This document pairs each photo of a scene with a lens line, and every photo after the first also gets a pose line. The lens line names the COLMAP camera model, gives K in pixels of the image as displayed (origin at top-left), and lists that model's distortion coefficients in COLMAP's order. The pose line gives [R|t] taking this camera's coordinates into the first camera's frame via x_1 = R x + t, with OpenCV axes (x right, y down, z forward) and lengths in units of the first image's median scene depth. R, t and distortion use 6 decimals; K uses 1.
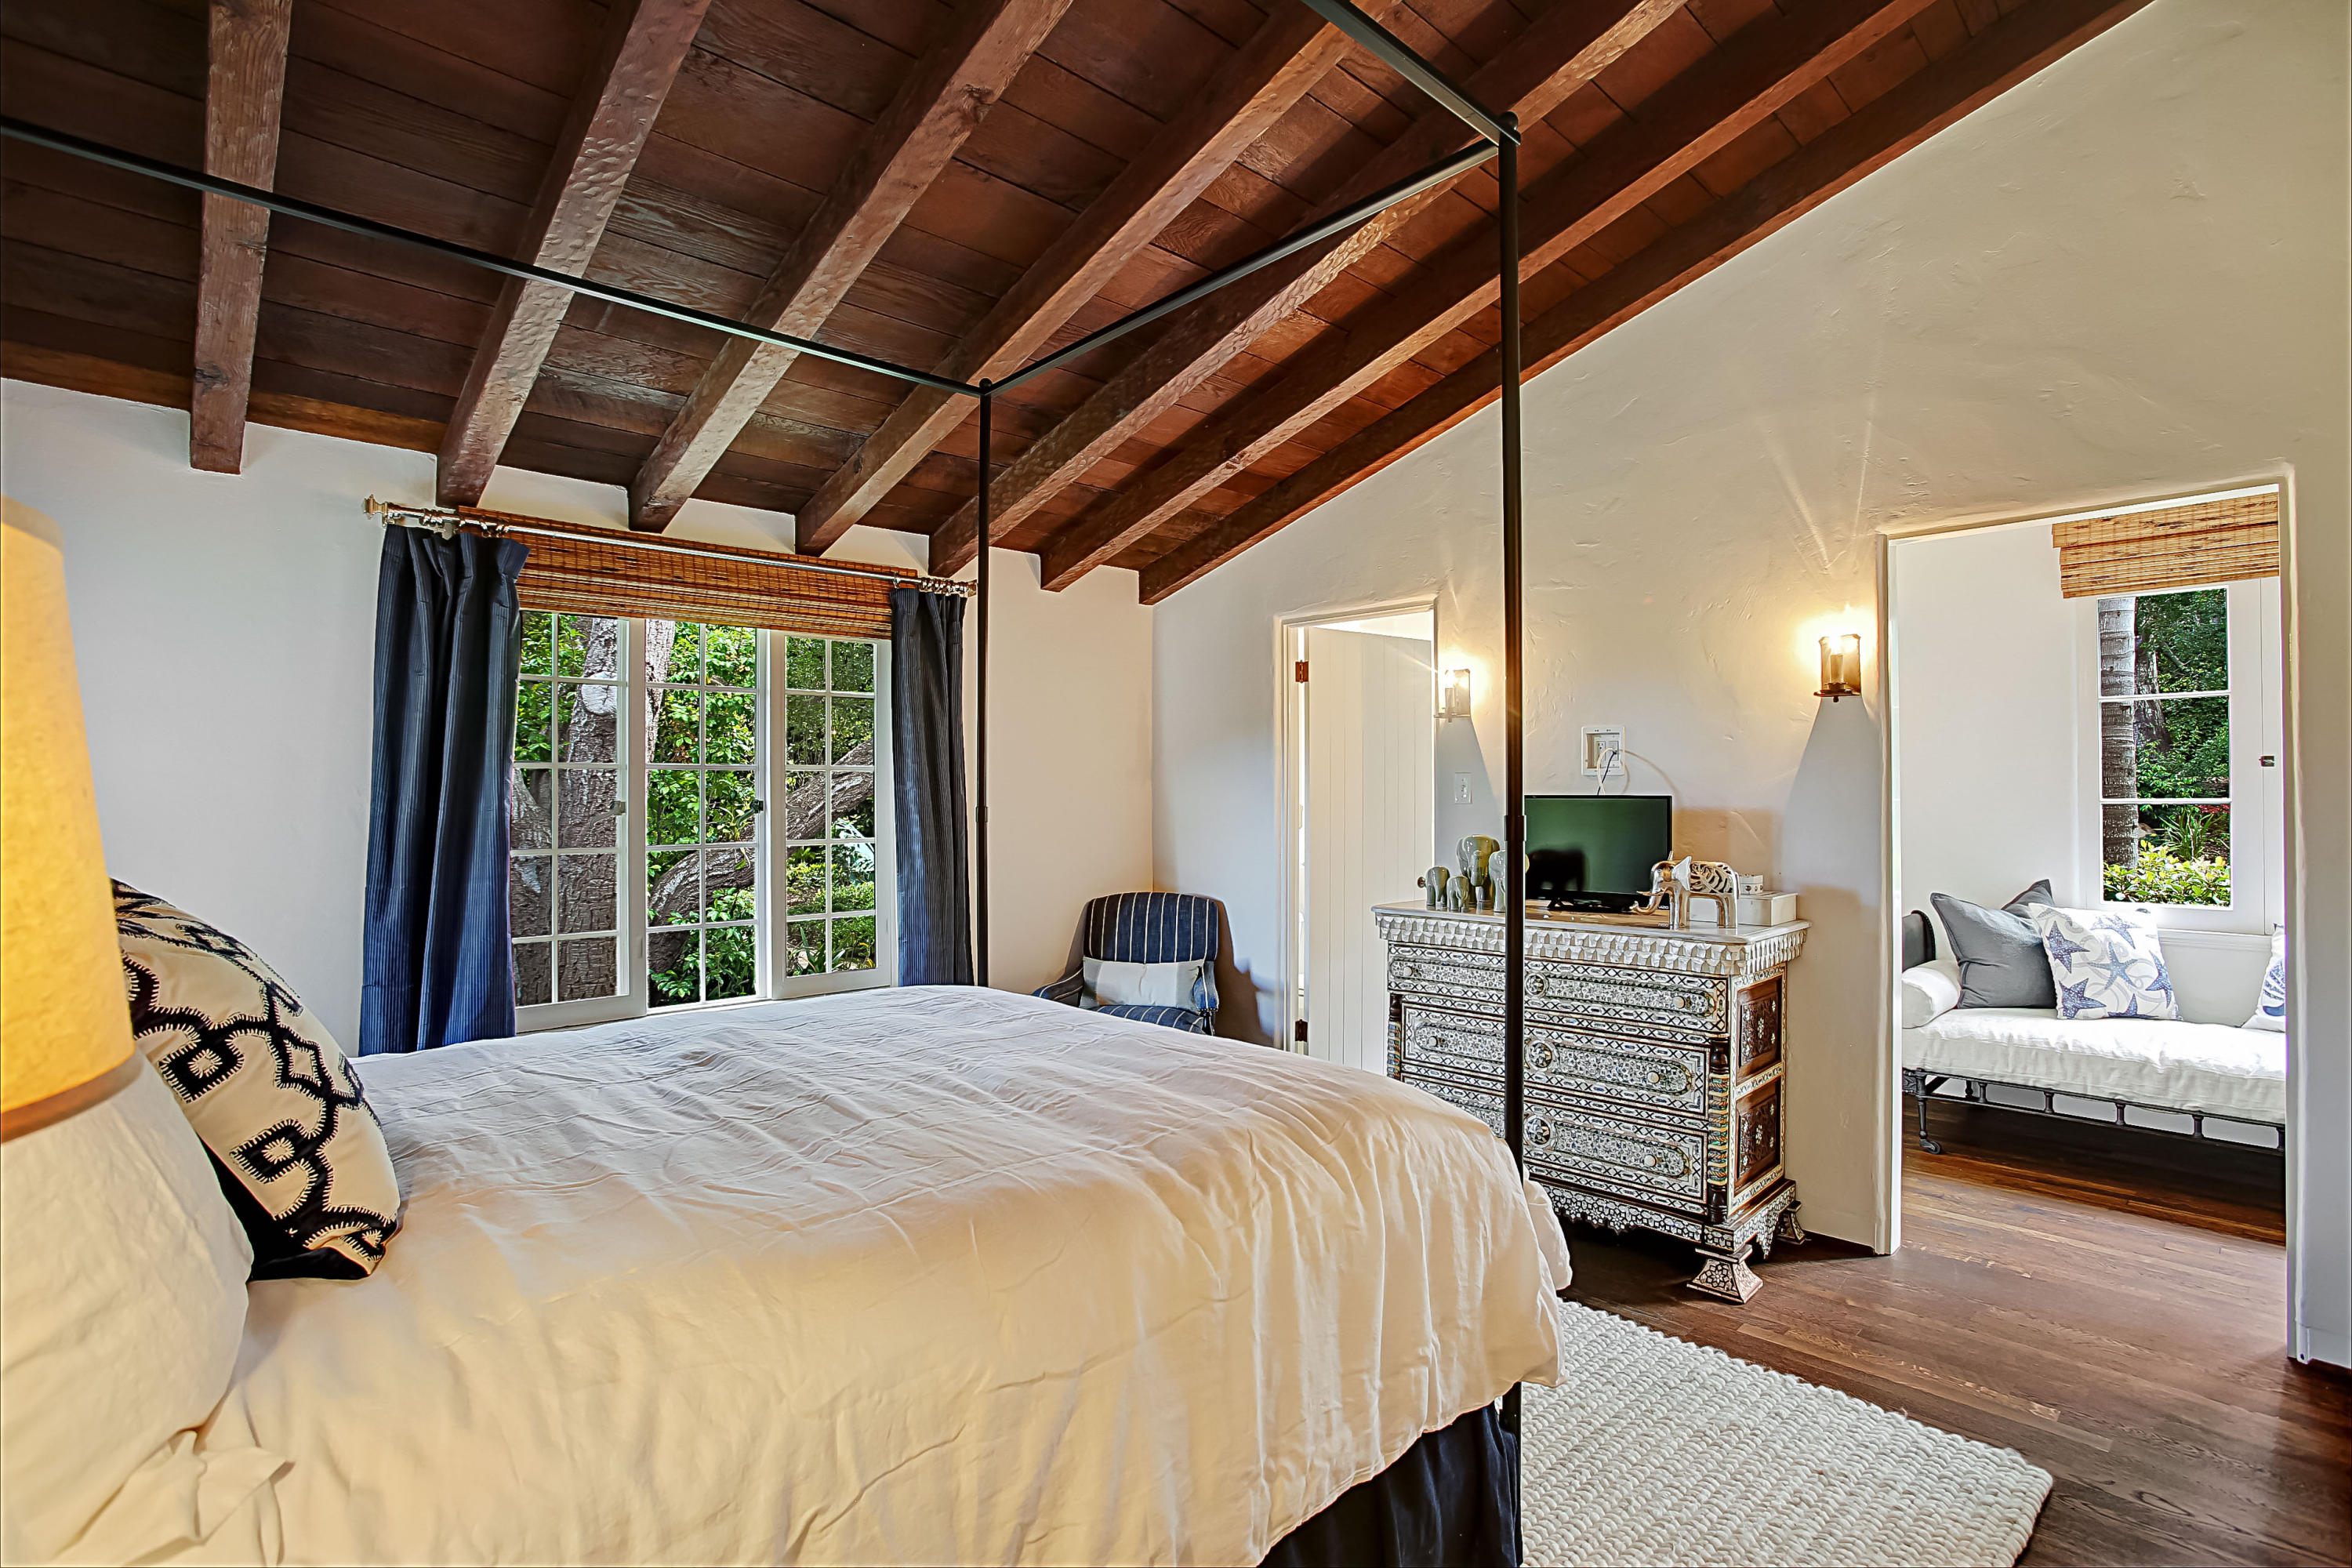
lens RADIAL K [[1117.4, 0, 1168.0], [0, 1117.4, 768.9], [0, 0, 1]] dist [-0.012489, 0.000856]
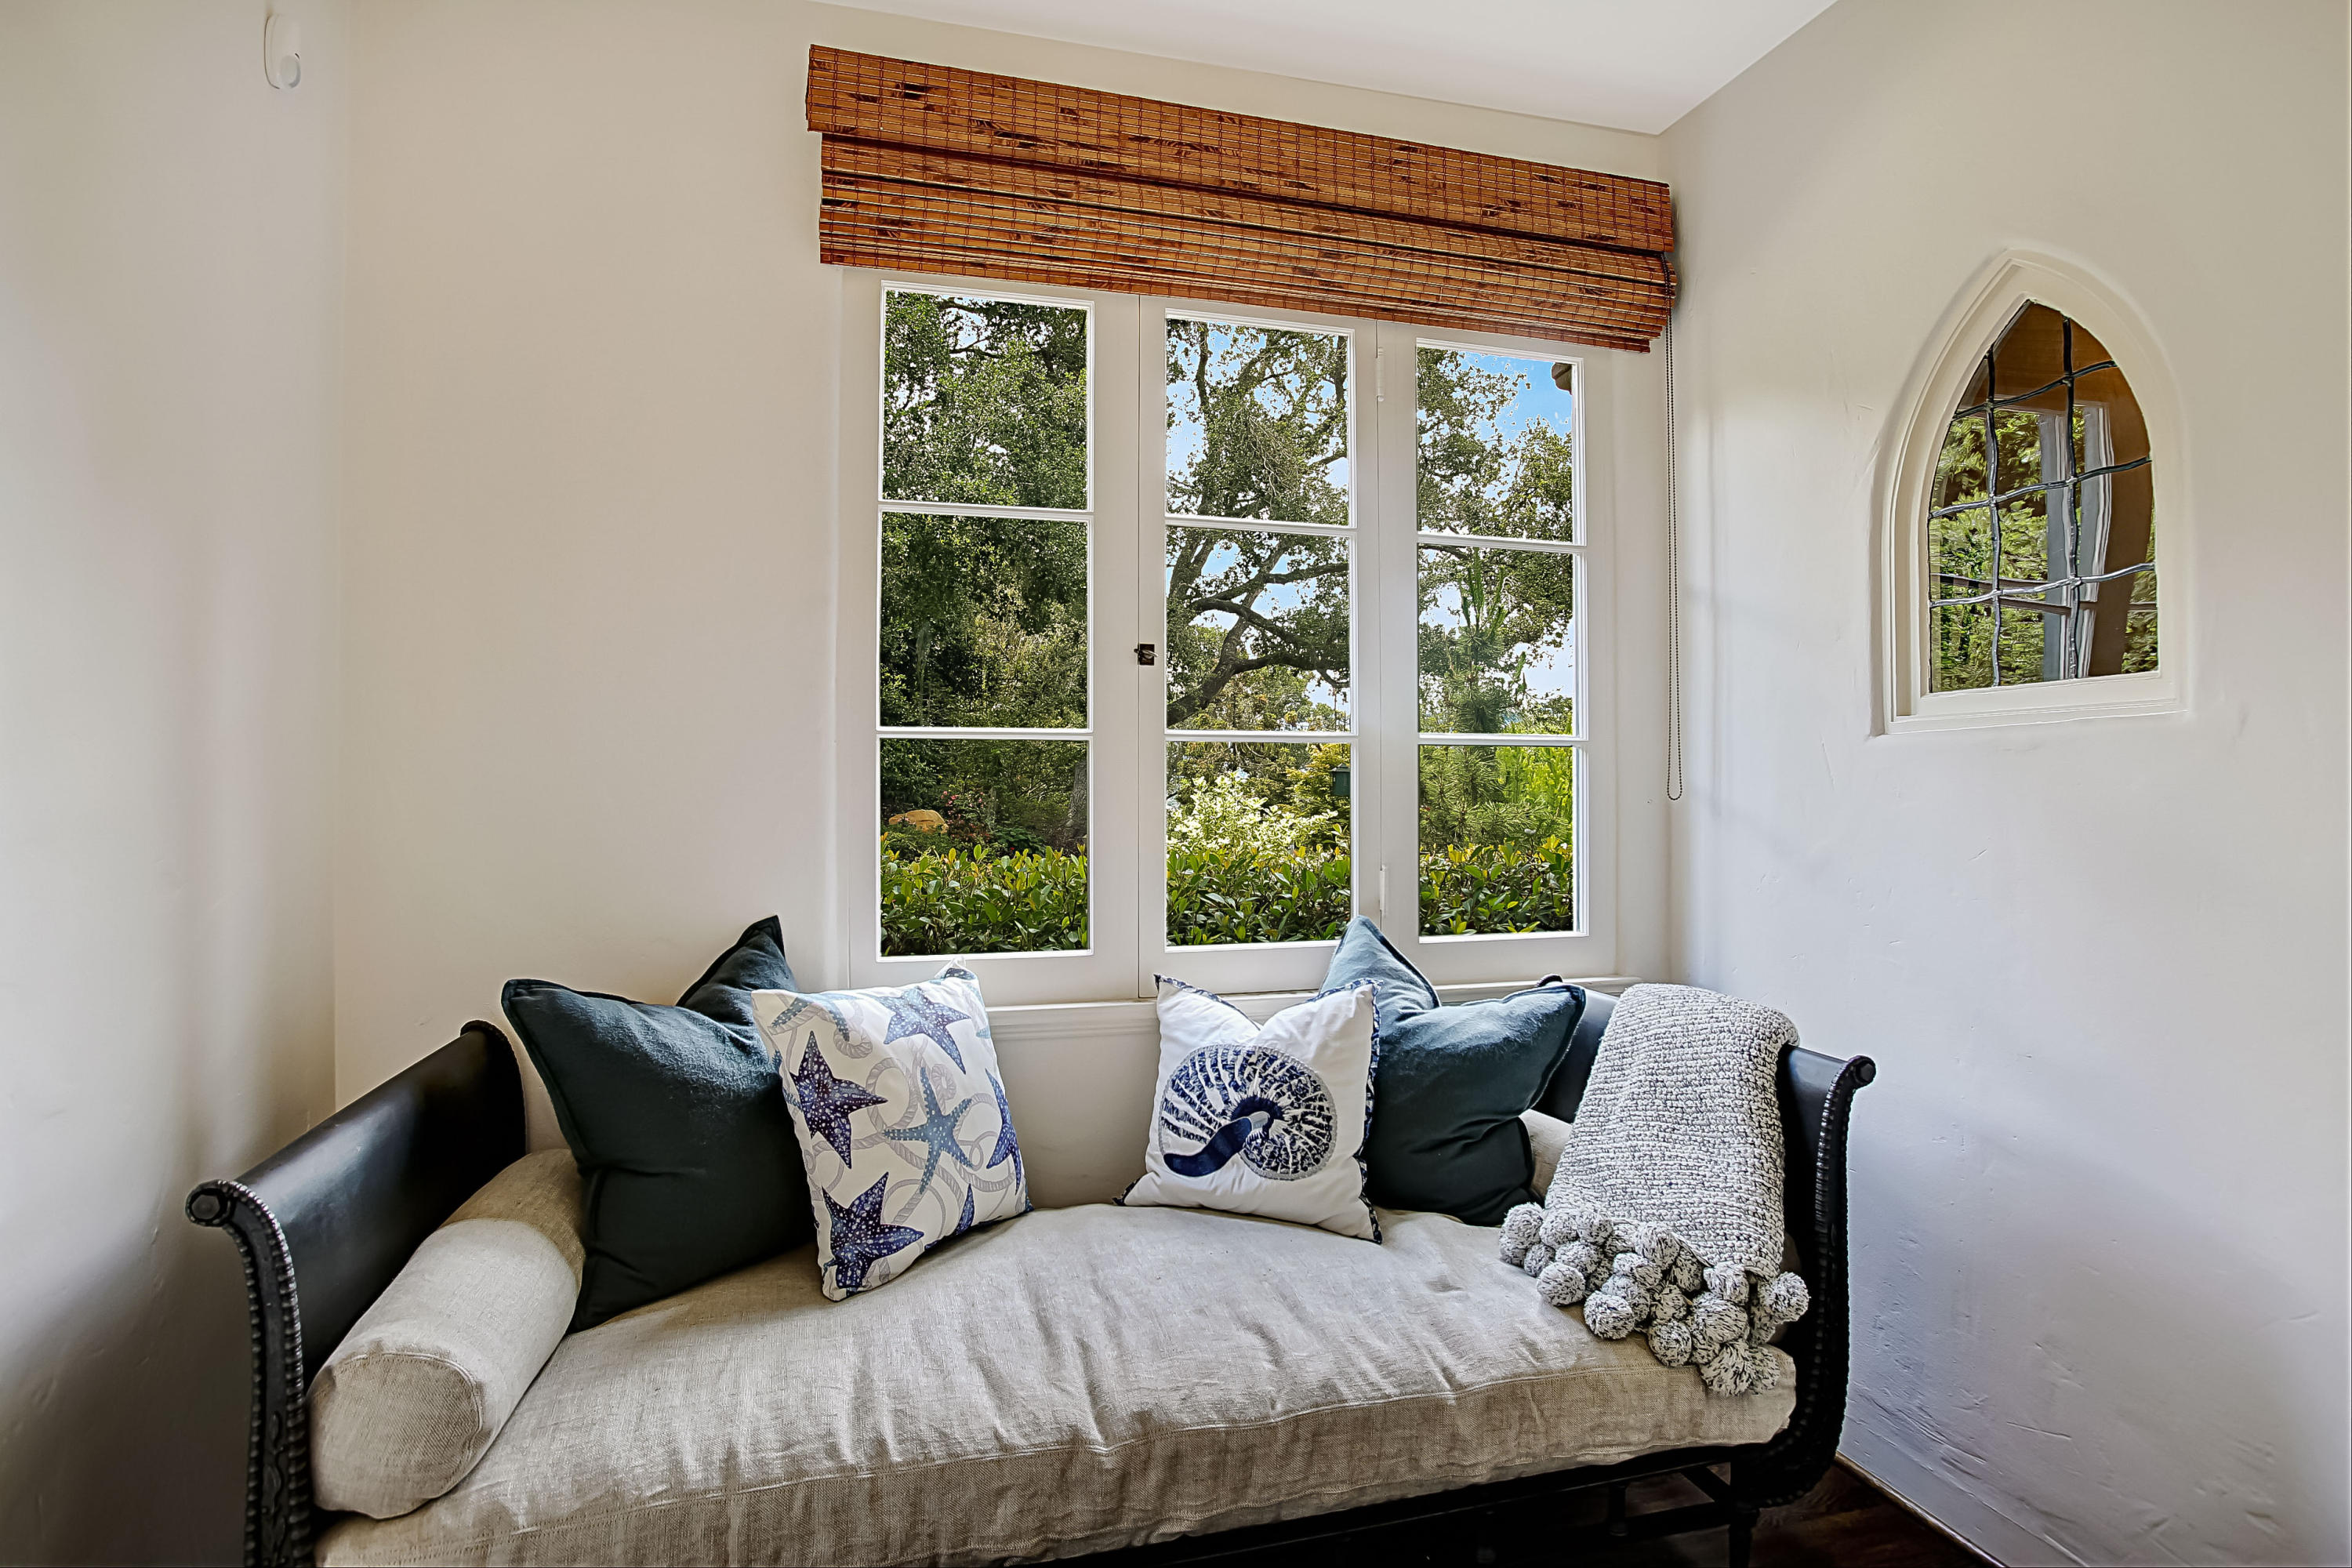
lens RADIAL K [[1180.7, 0, 1173.3], [0, 1180.7, 760.5], [0, 0, 1]] dist [-0.016186, 0.000253]
pose [[0.456318, 0.013037, 0.889721, 0.500145], [-0.019240, 0.999803, -0.004783, 0.042881], [-0.889609, -0.014936, 0.456479, 0.715205]]
